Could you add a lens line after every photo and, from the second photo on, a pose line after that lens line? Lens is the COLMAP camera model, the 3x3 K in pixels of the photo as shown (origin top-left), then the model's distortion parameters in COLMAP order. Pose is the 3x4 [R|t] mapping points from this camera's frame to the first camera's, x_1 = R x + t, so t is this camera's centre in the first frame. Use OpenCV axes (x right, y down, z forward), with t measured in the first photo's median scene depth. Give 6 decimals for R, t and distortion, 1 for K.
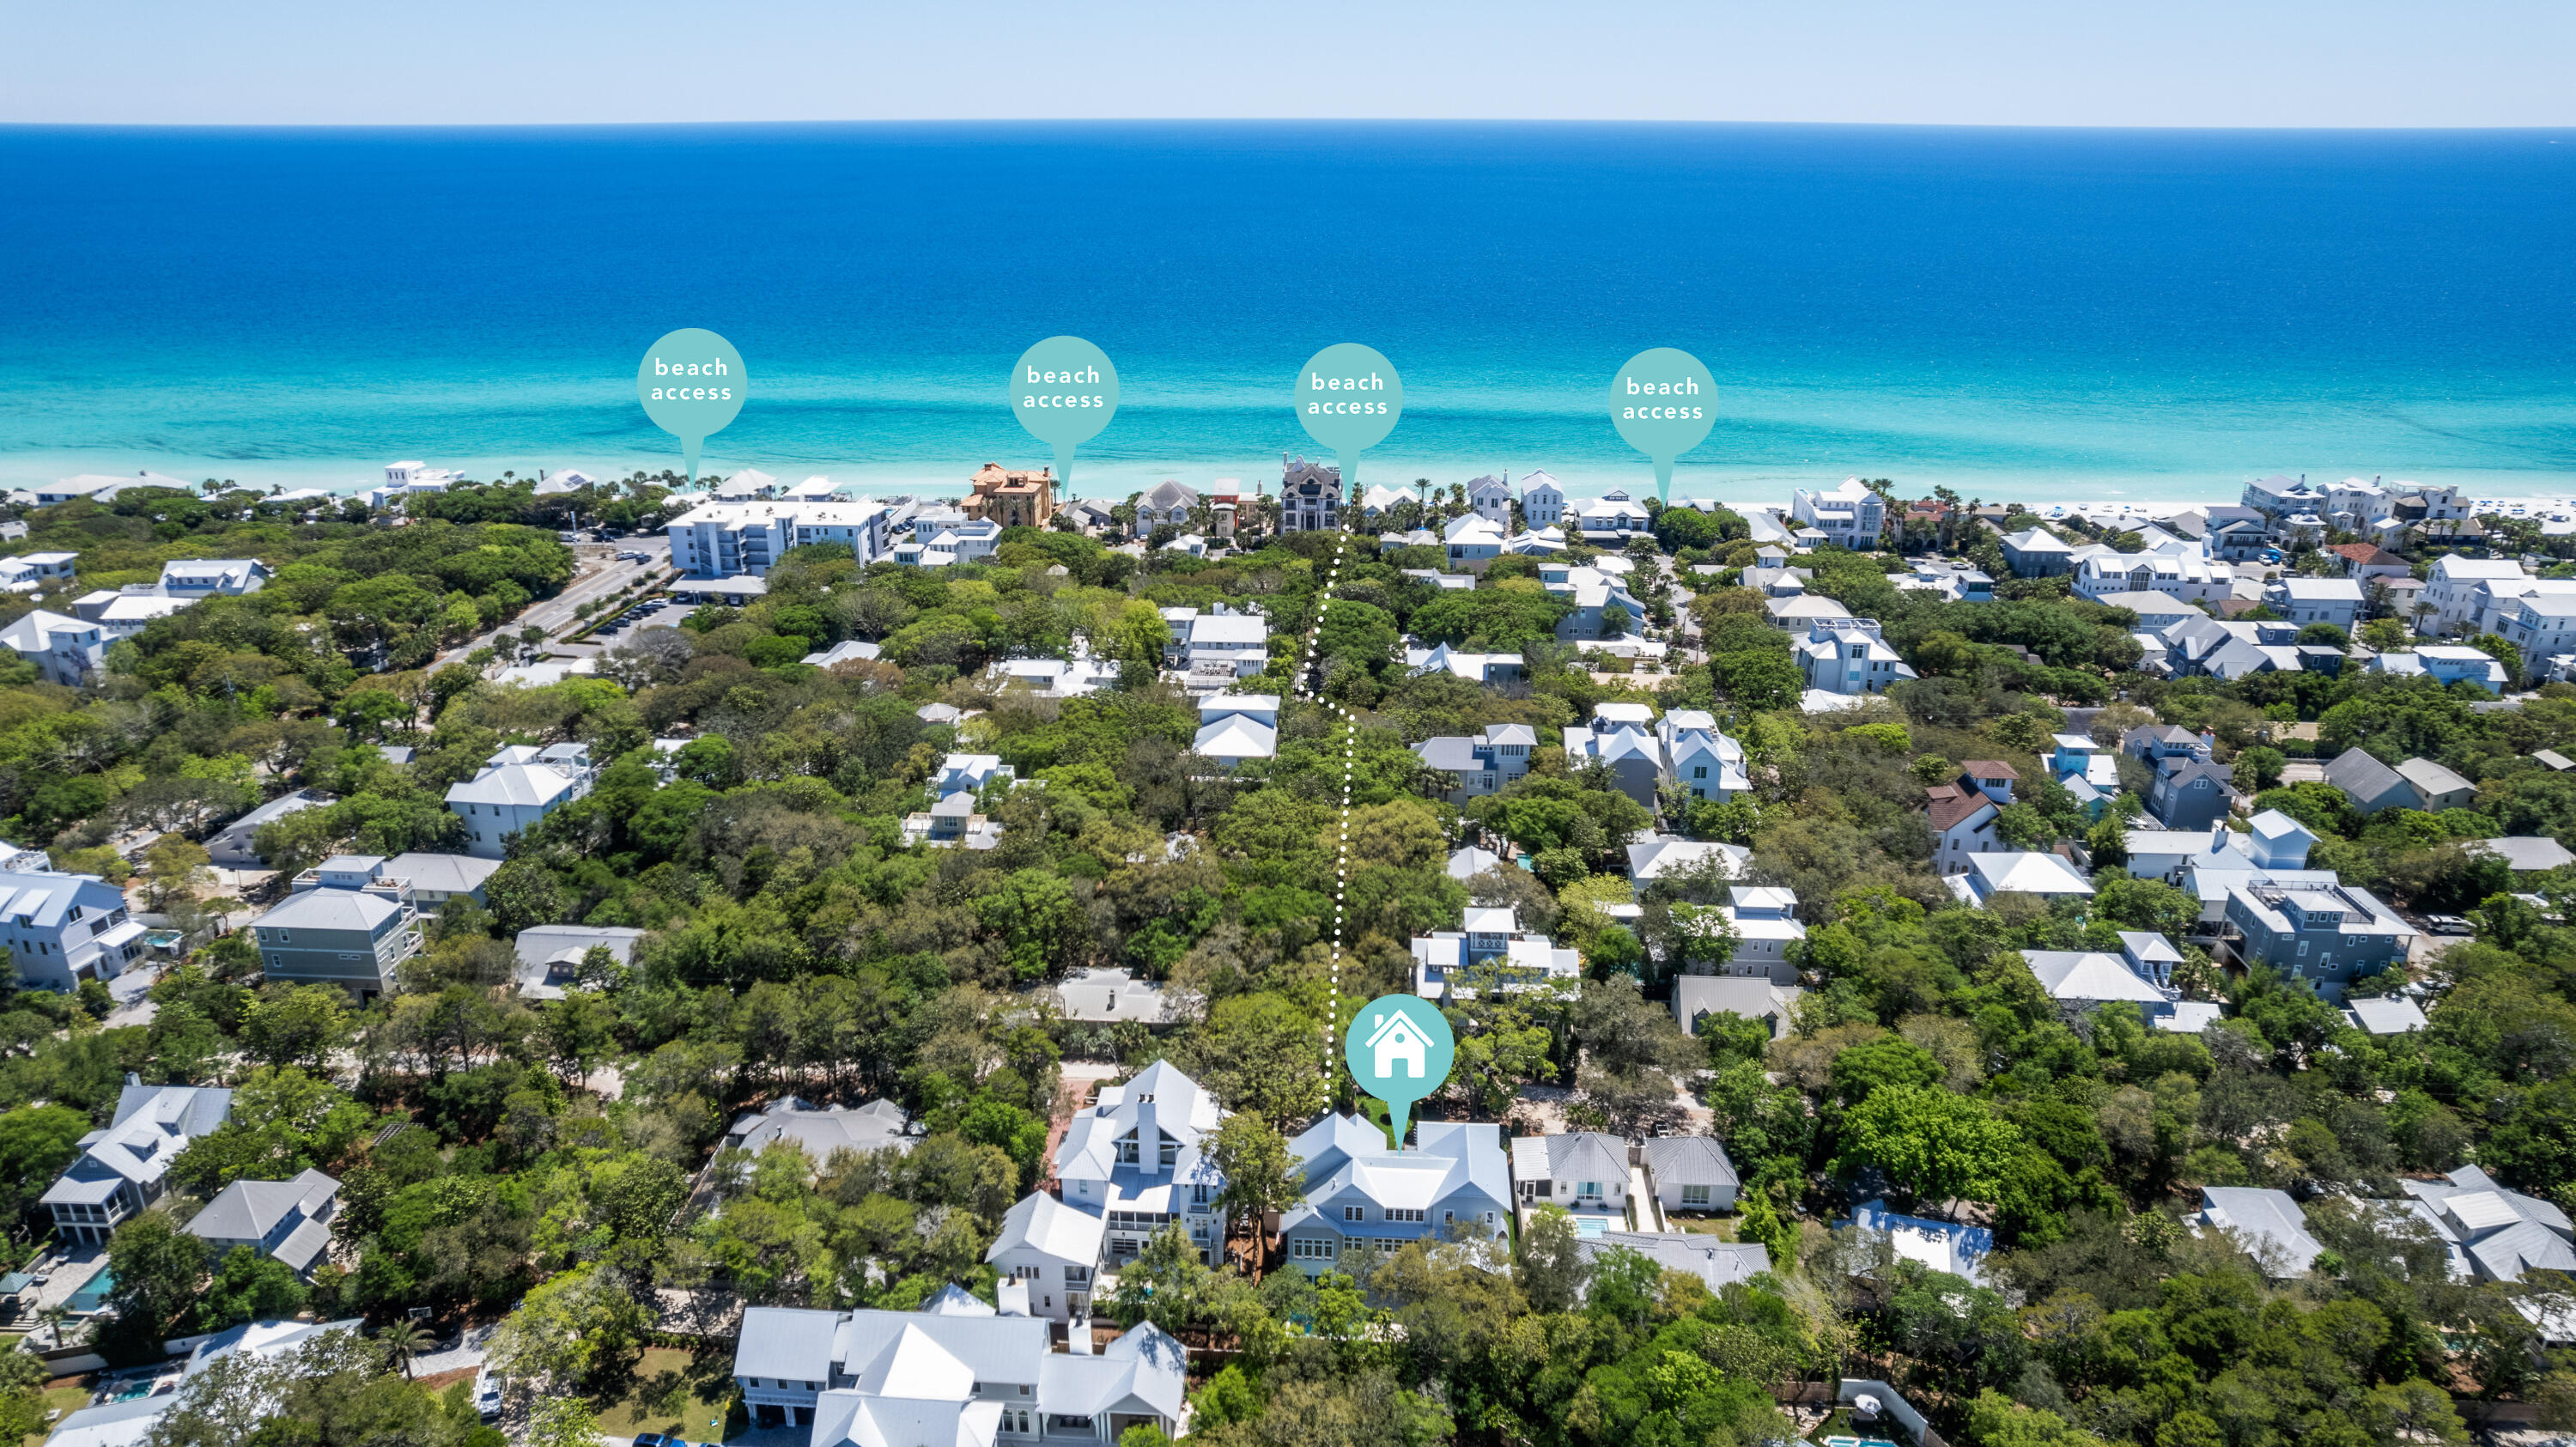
lens RADIAL K [[1636.8, 0, 1288.0], [0, 1636.8, 723.5], [0, 0, 1]] dist [-0.073761, 0.060163]
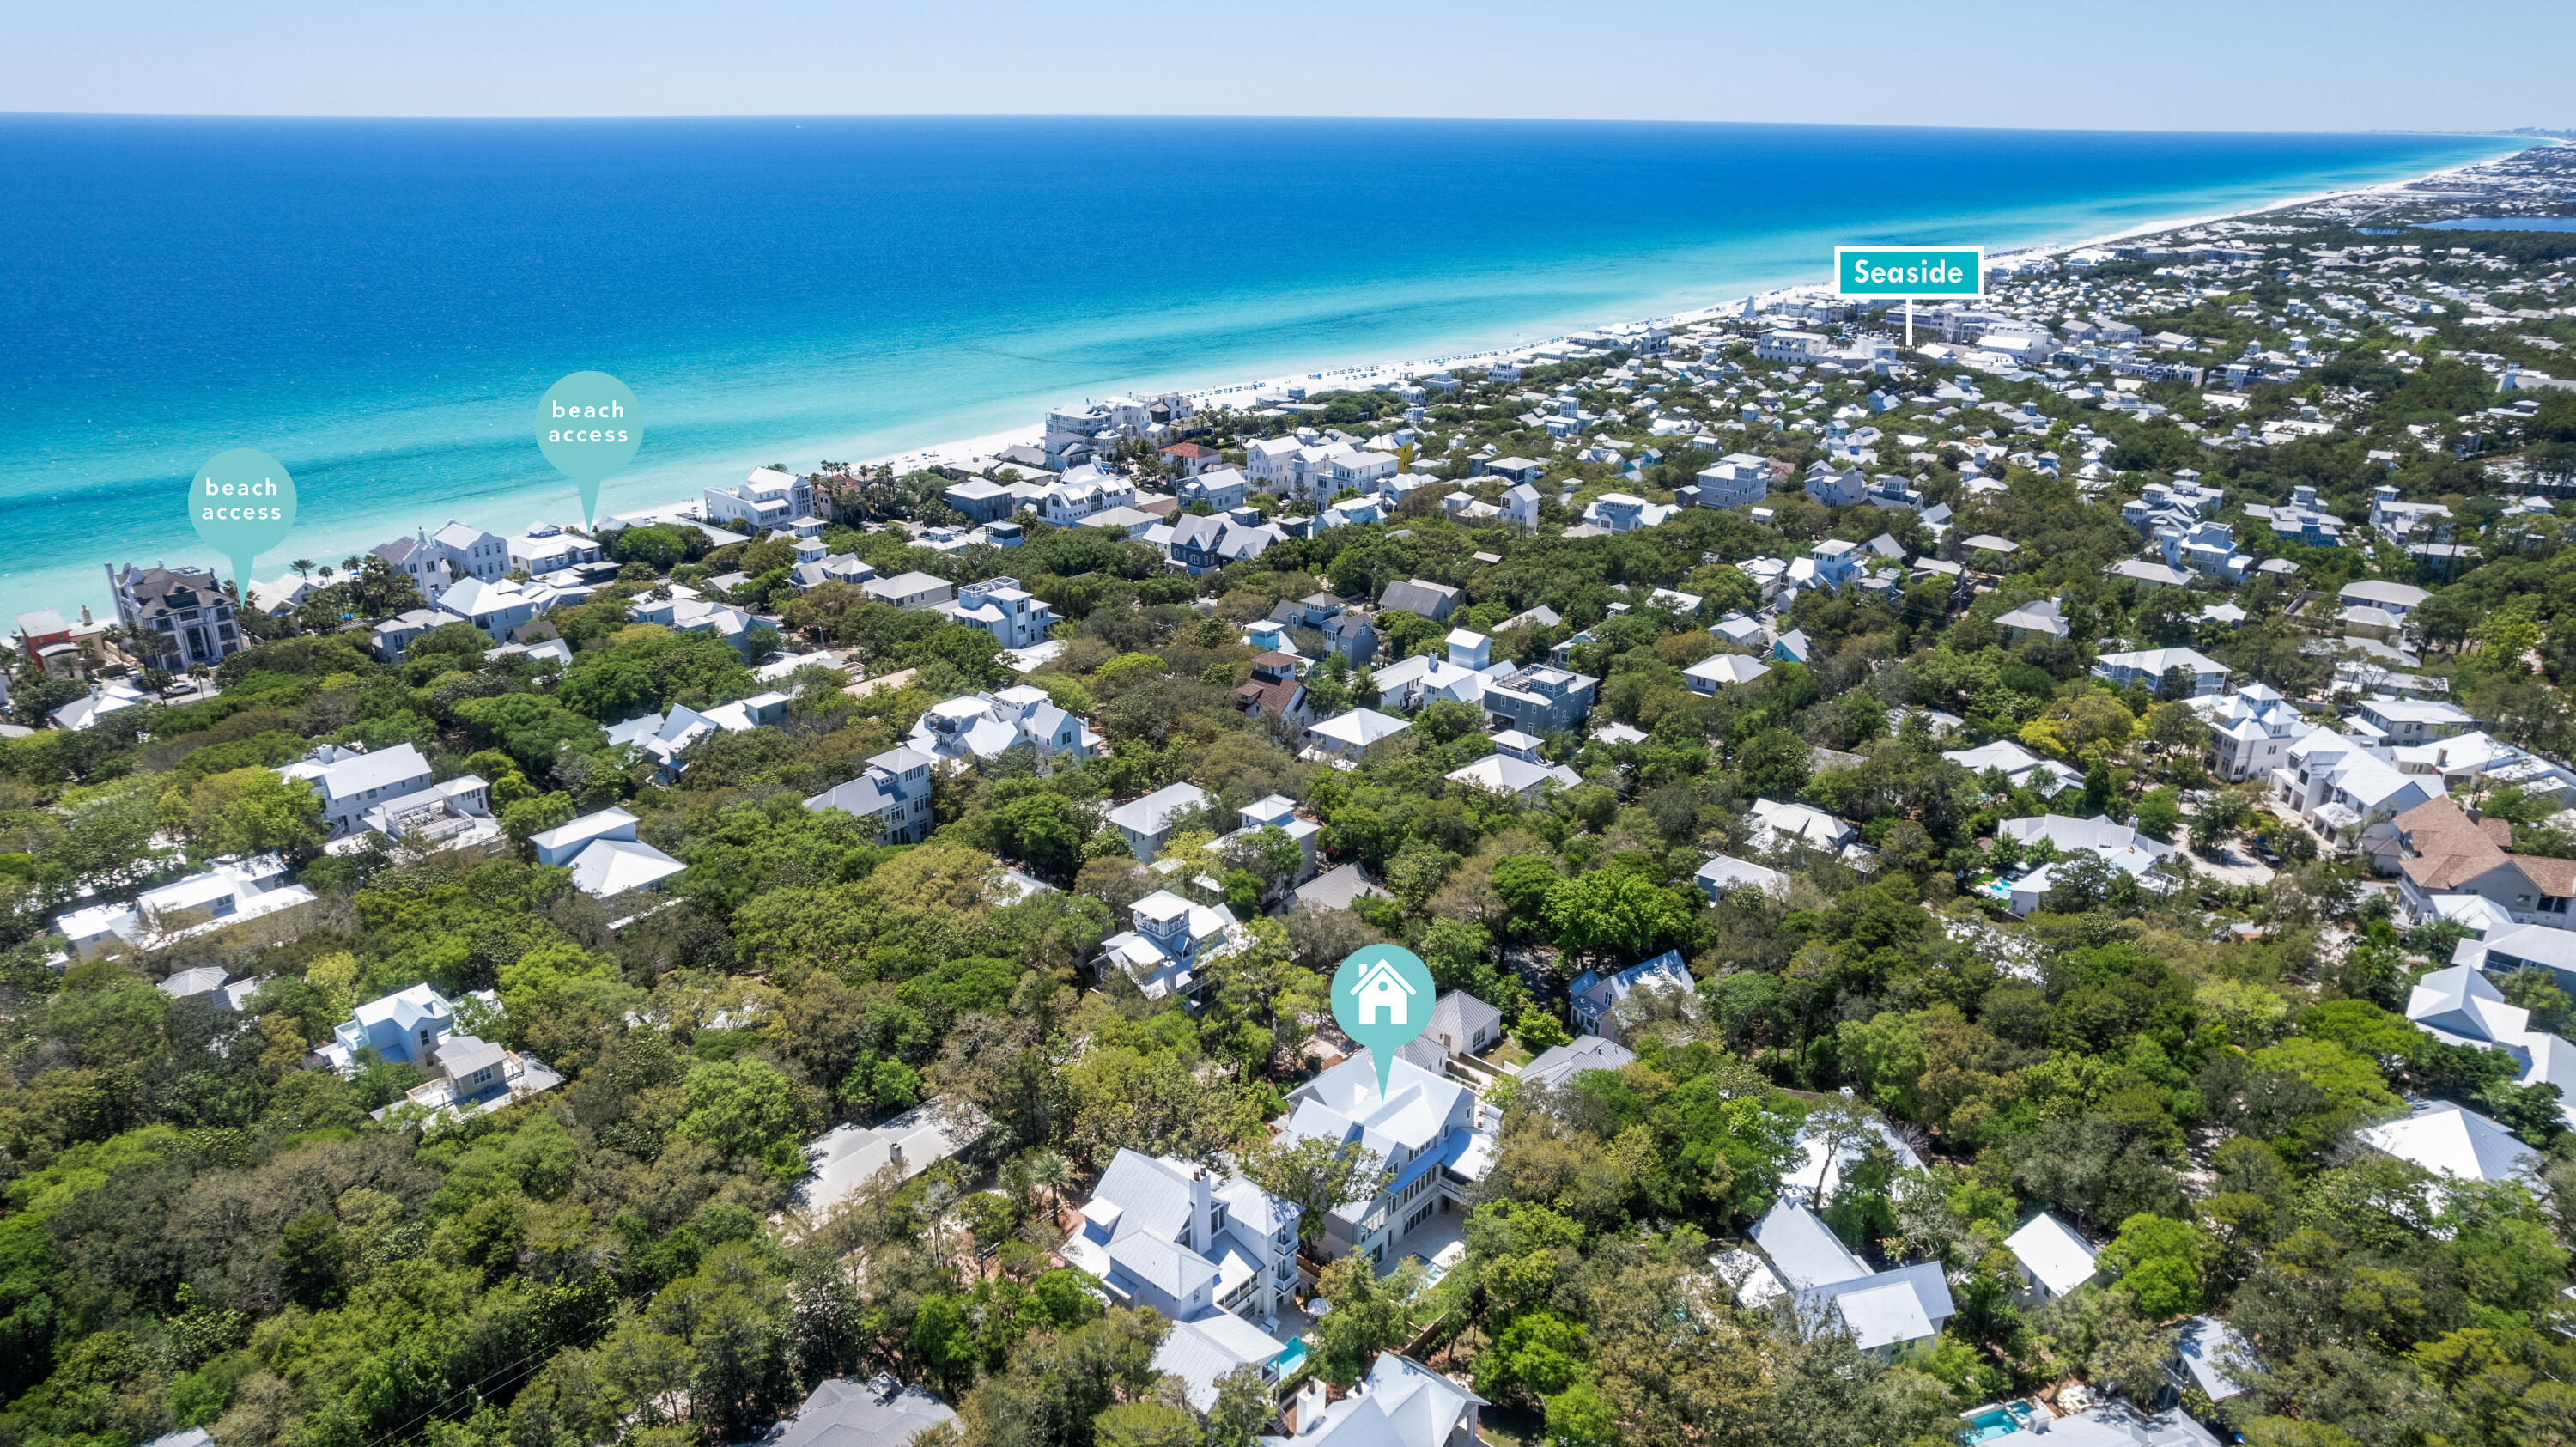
lens RADIAL K [[1636.8, 0, 1288.0], [0, 1636.8, 723.5], [0, 0, 1]] dist [-0.073761, 0.060163]
pose [[0.597569, -0.278691, 0.751826, -0.310360], [0.273749, 0.952224, 0.135394, -0.056802], [-0.753640, 0.124904, 0.645311, 0.153050]]
